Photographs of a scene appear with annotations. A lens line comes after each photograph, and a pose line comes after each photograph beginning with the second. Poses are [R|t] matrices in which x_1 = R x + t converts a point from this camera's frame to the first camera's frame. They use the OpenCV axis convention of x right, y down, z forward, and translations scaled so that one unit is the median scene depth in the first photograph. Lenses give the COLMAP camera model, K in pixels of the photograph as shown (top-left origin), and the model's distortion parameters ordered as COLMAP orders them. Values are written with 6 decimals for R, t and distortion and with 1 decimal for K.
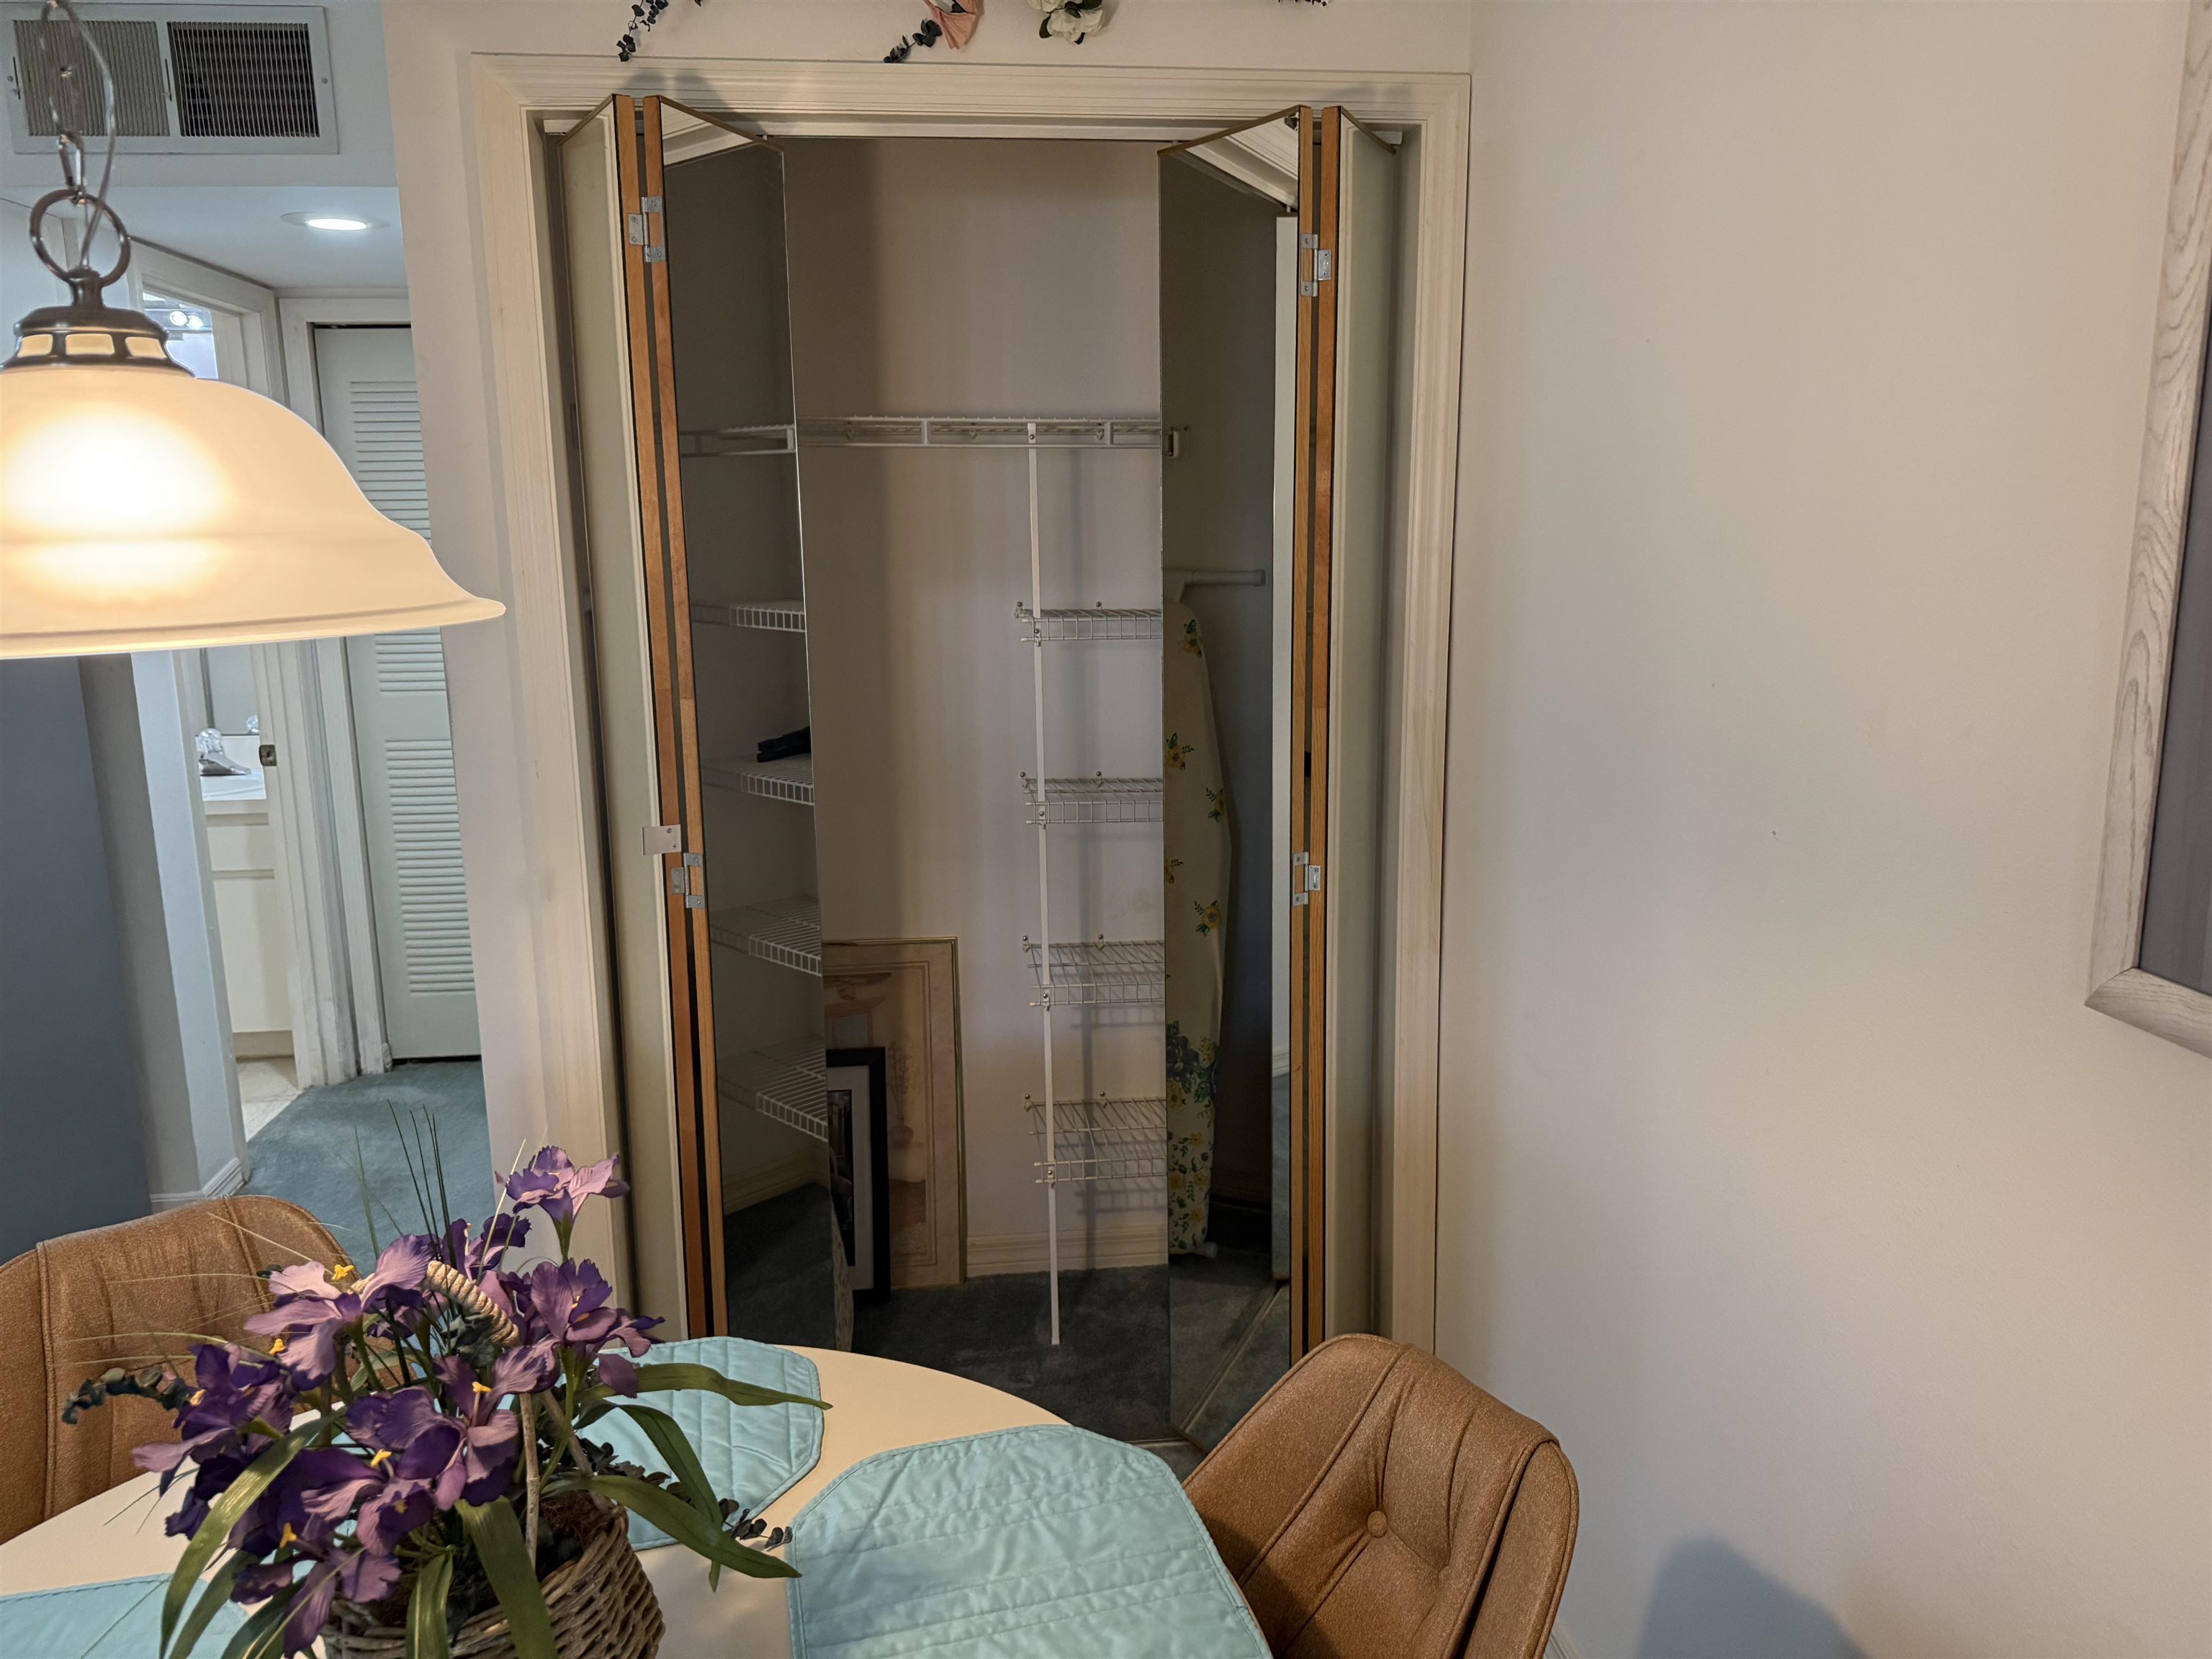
lens RADIAL K [[1567.1, 0, 1116.2], [0, 1567.1, 829.7], [0, 0, 1]] dist [0.041545, -0.035429]
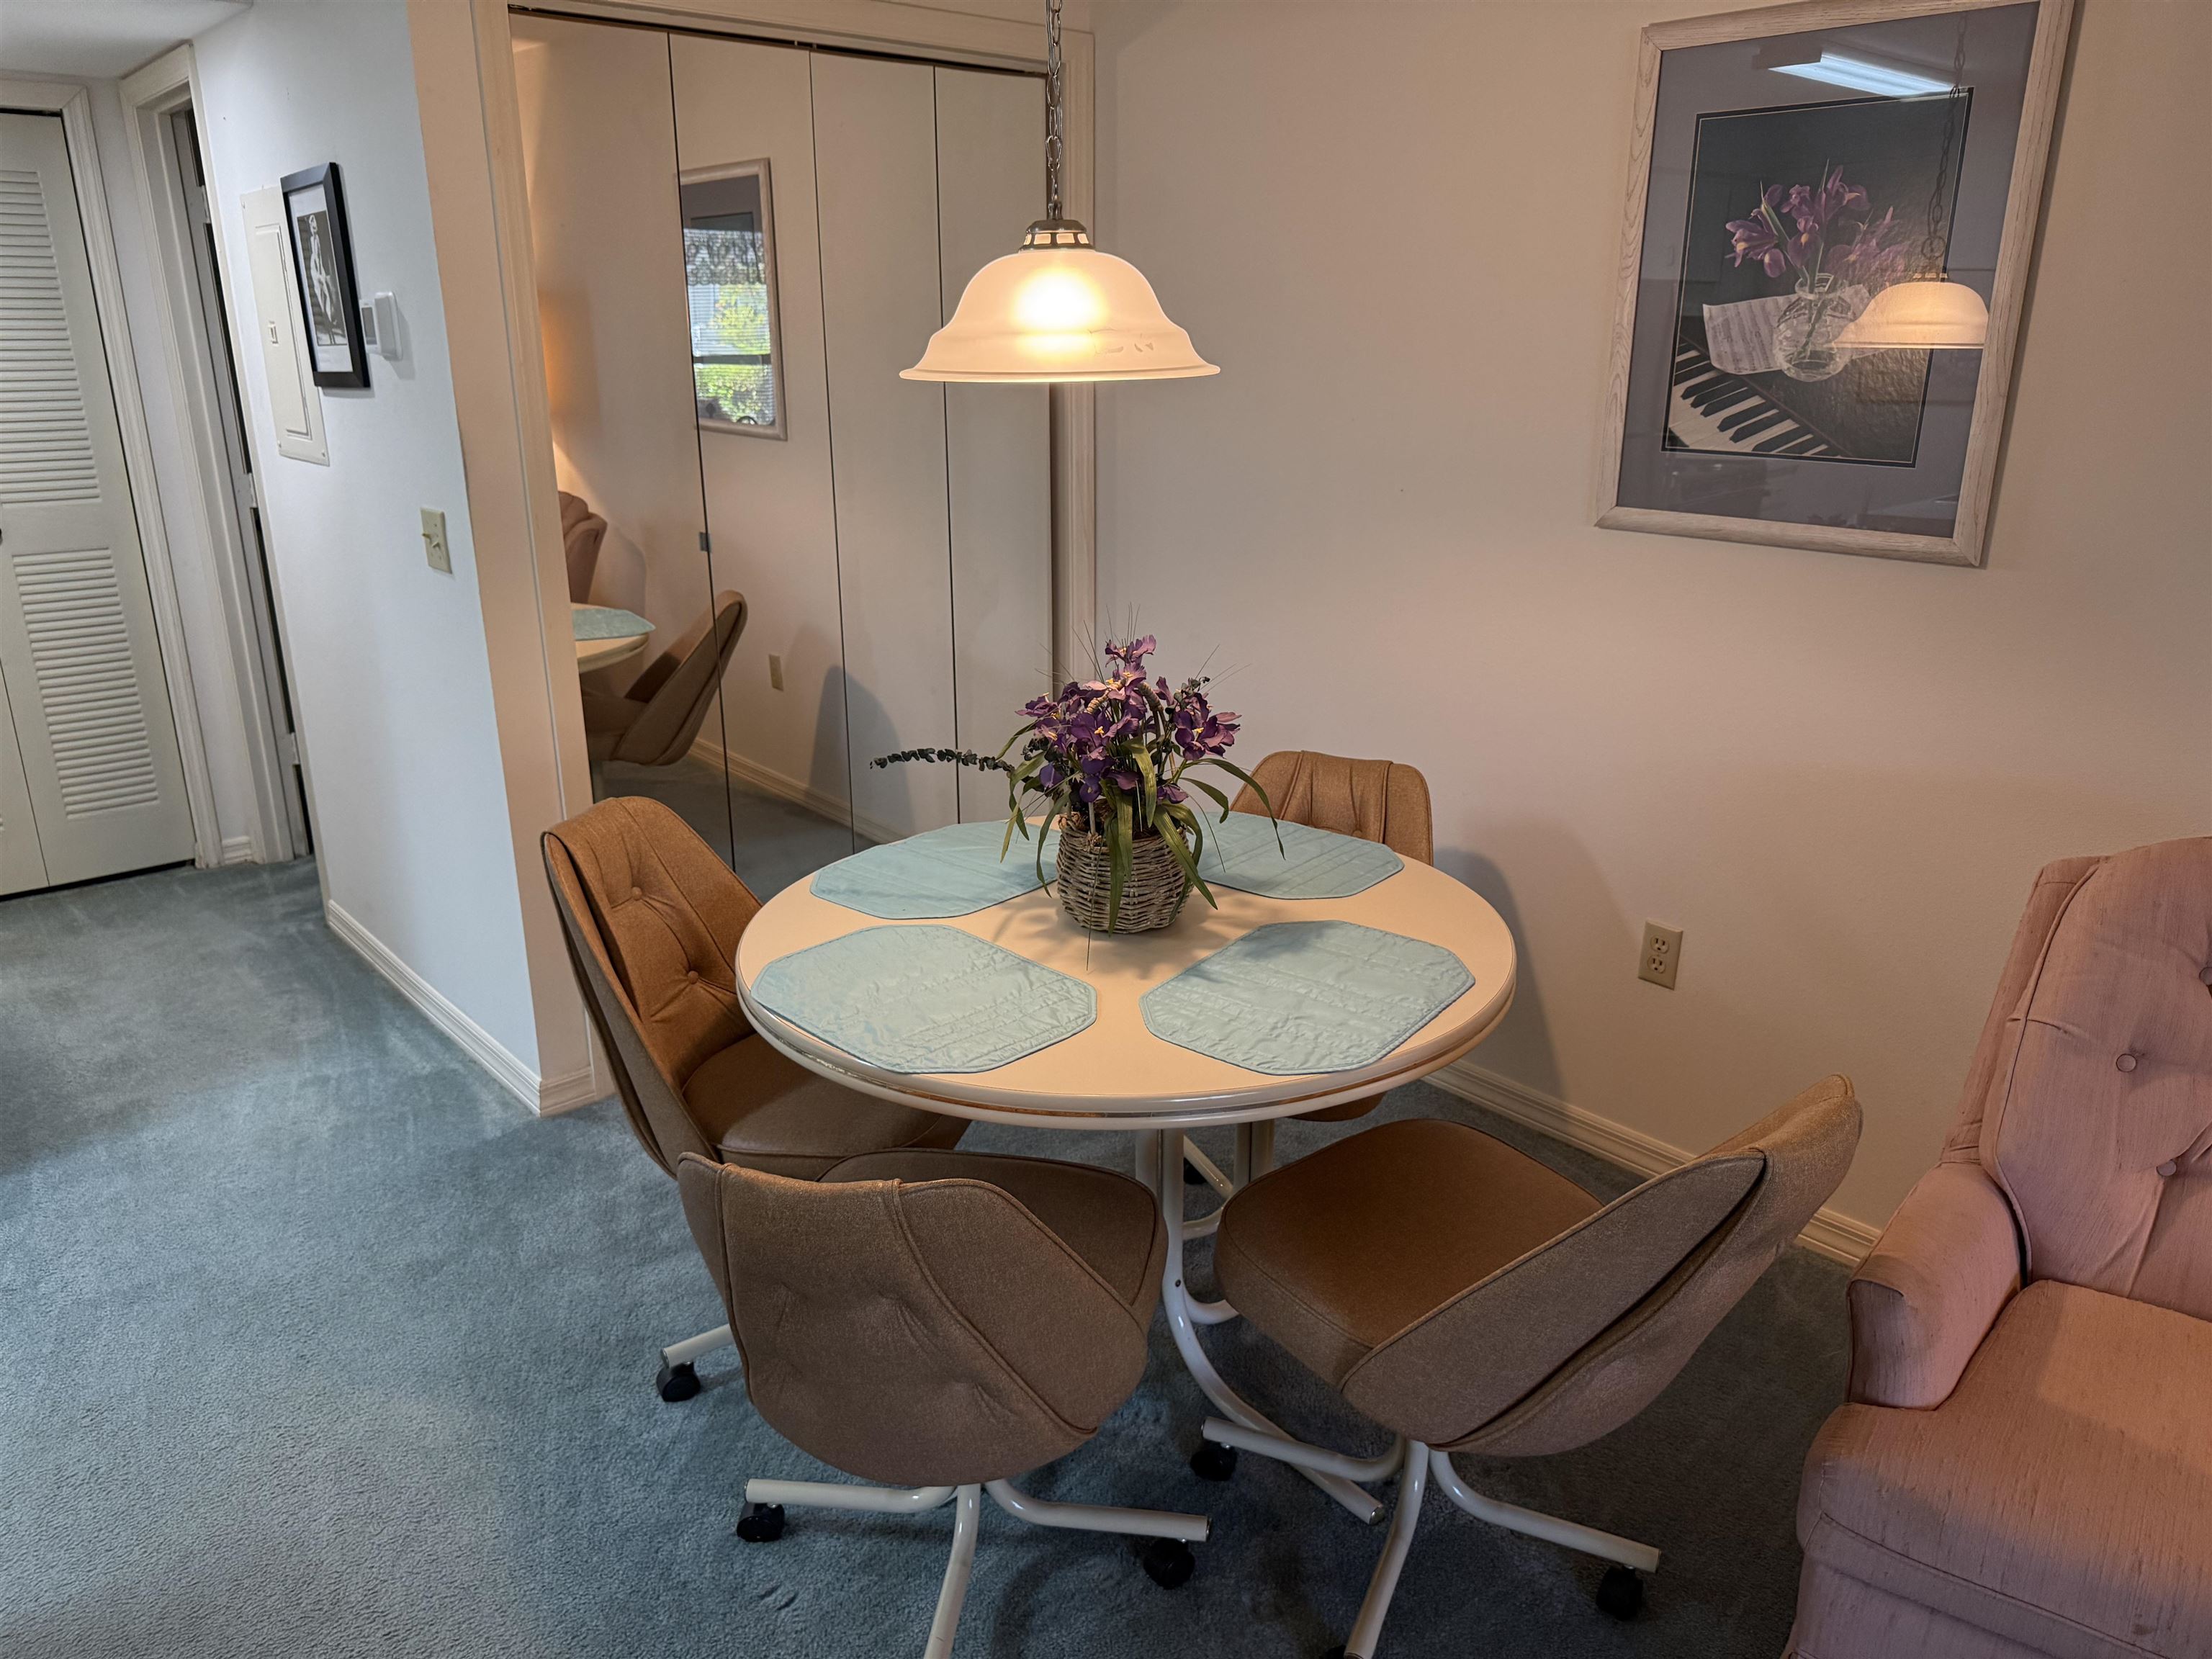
lens RADIAL K [[1567.1, 0, 1107.6], [0, 1567.1, 843.2], [0, 0, 1]] dist [0.041545, -0.035429]
pose [[0.822234, -0.165218, 0.544641, -1.870305], [0.095949, 0.983481, 0.153489, 0.184295], [-0.561003, -0.073946, 0.824504, -0.870303]]
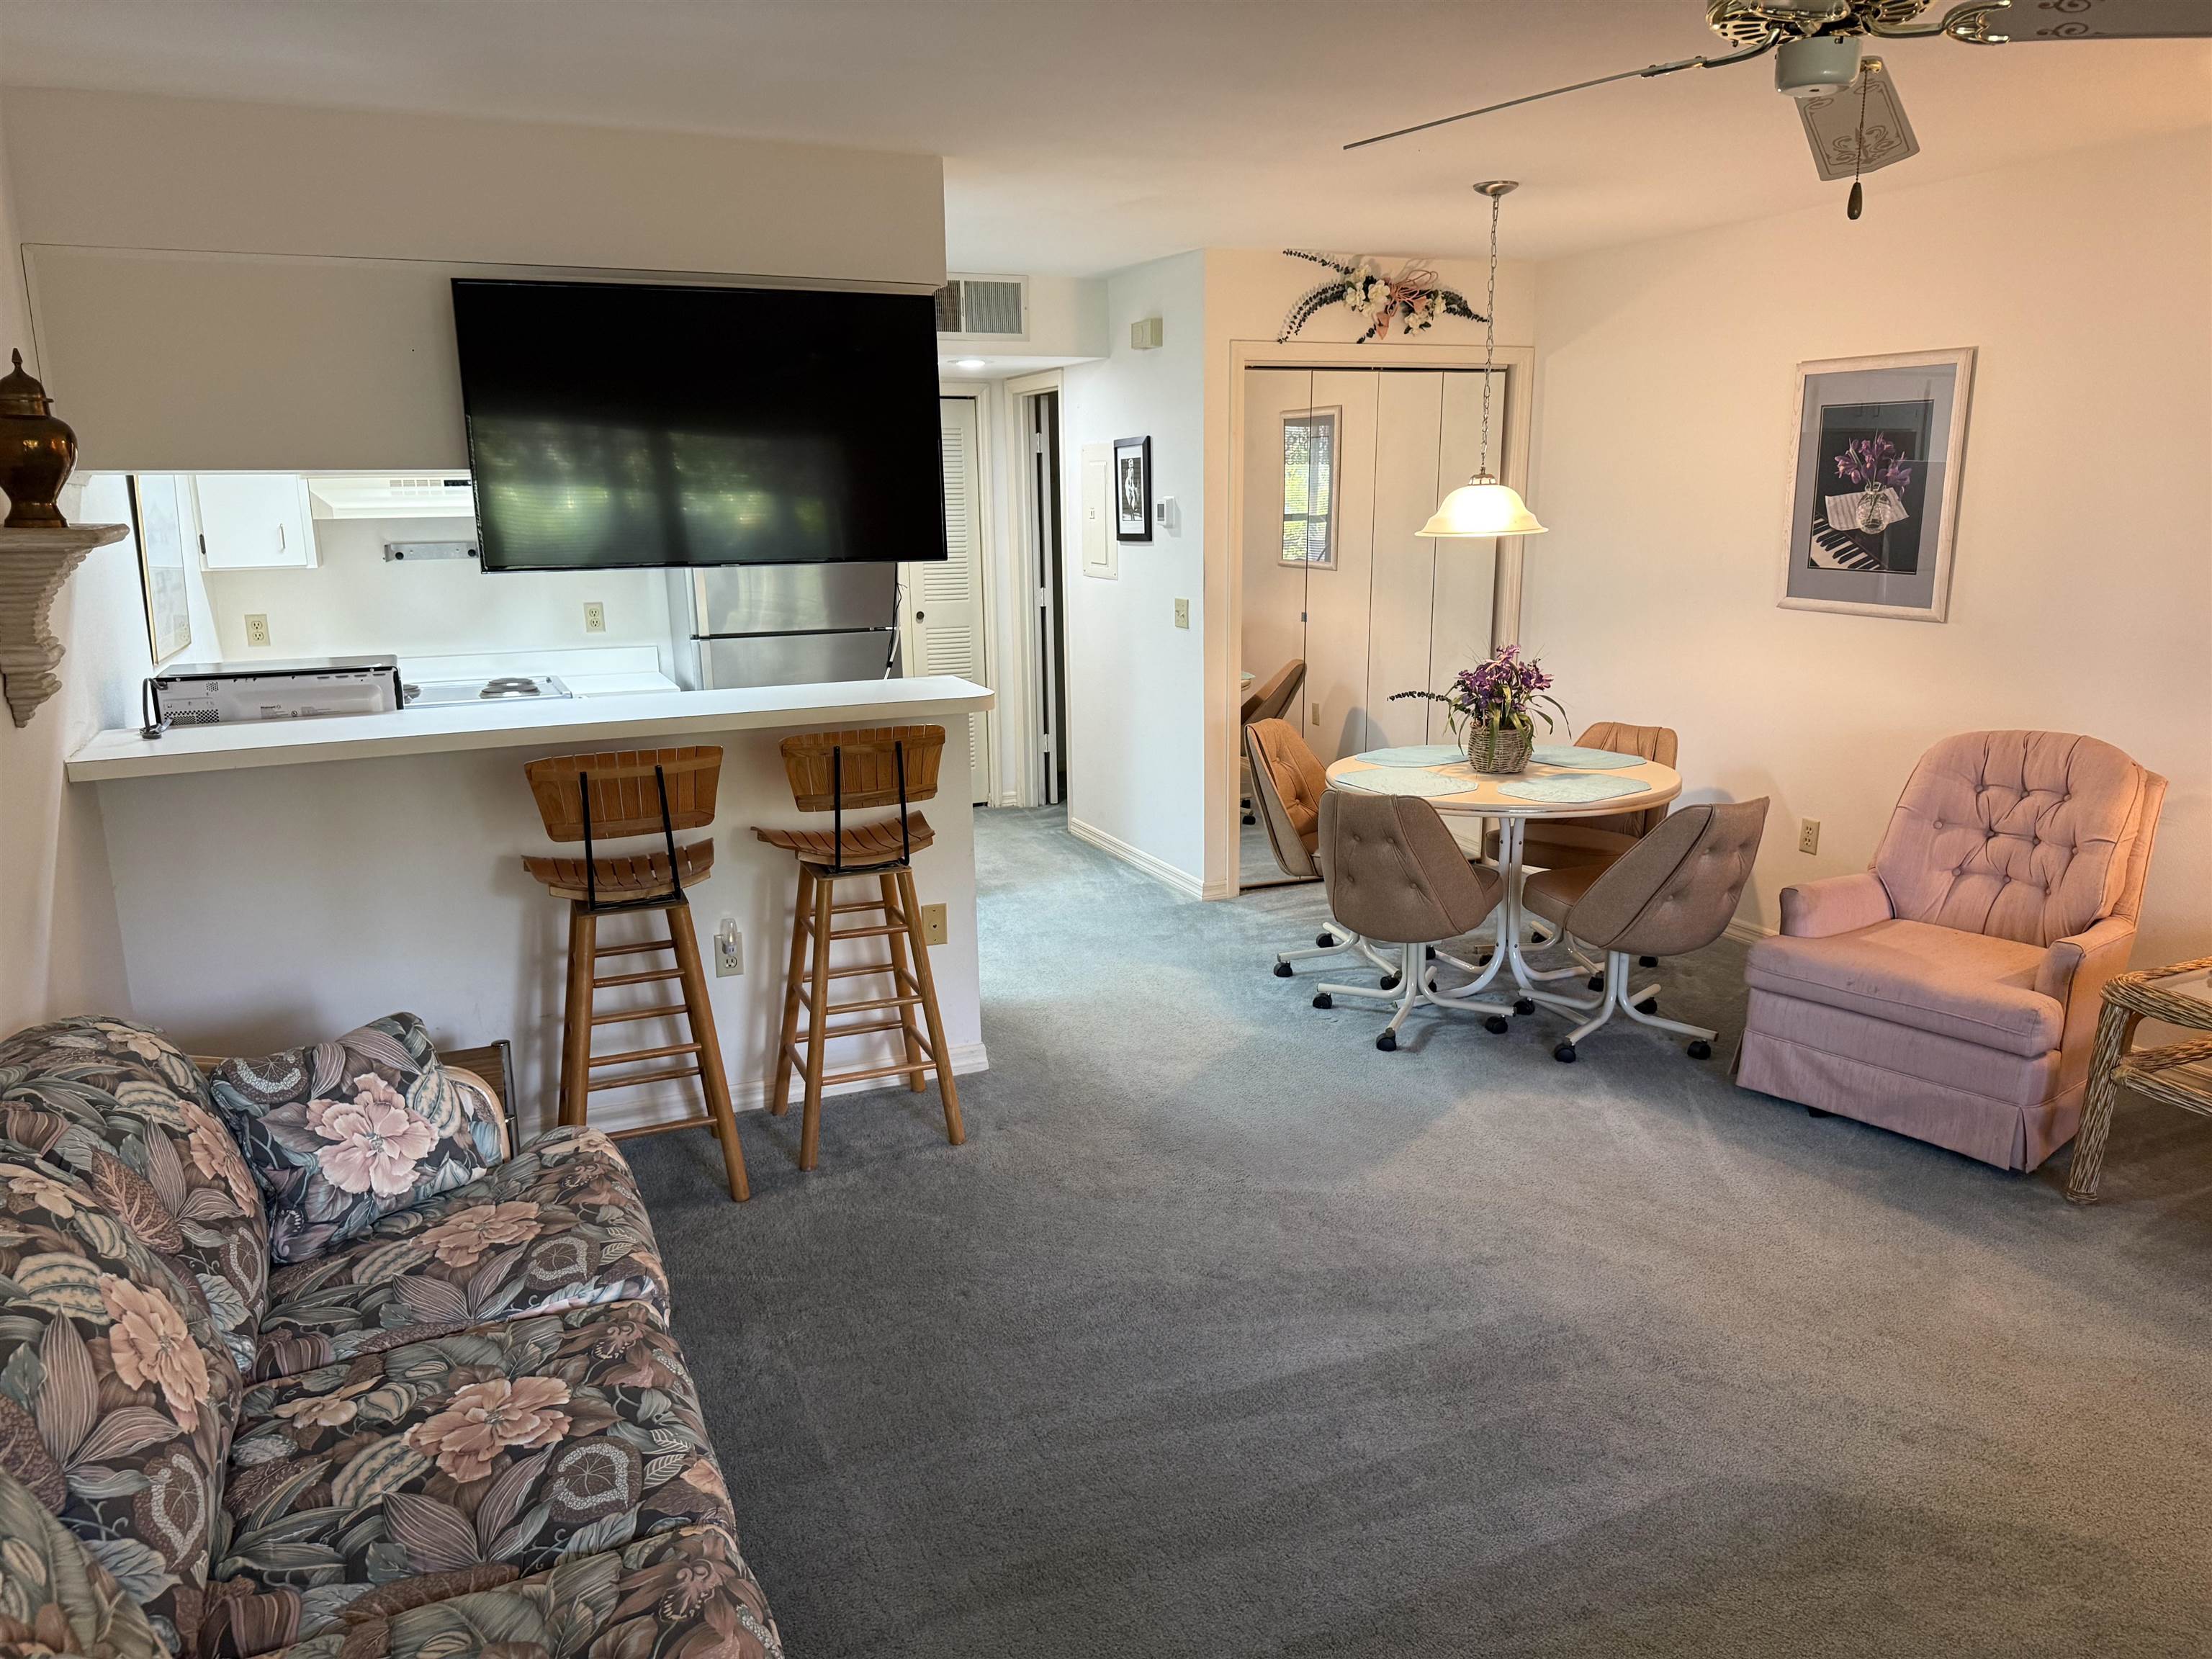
lens RADIAL K [[1567.1, 0, 1103.3], [0, 1567.1, 819.8], [0, 0, 1]] dist [0.041545, -0.035429]
pose [[0.957423, -0.059568, 0.282475, -3.457300], [0.054268, 0.998173, 0.026556, 0.646403], [-0.283541, -0.010096, 0.958907, -3.824173]]
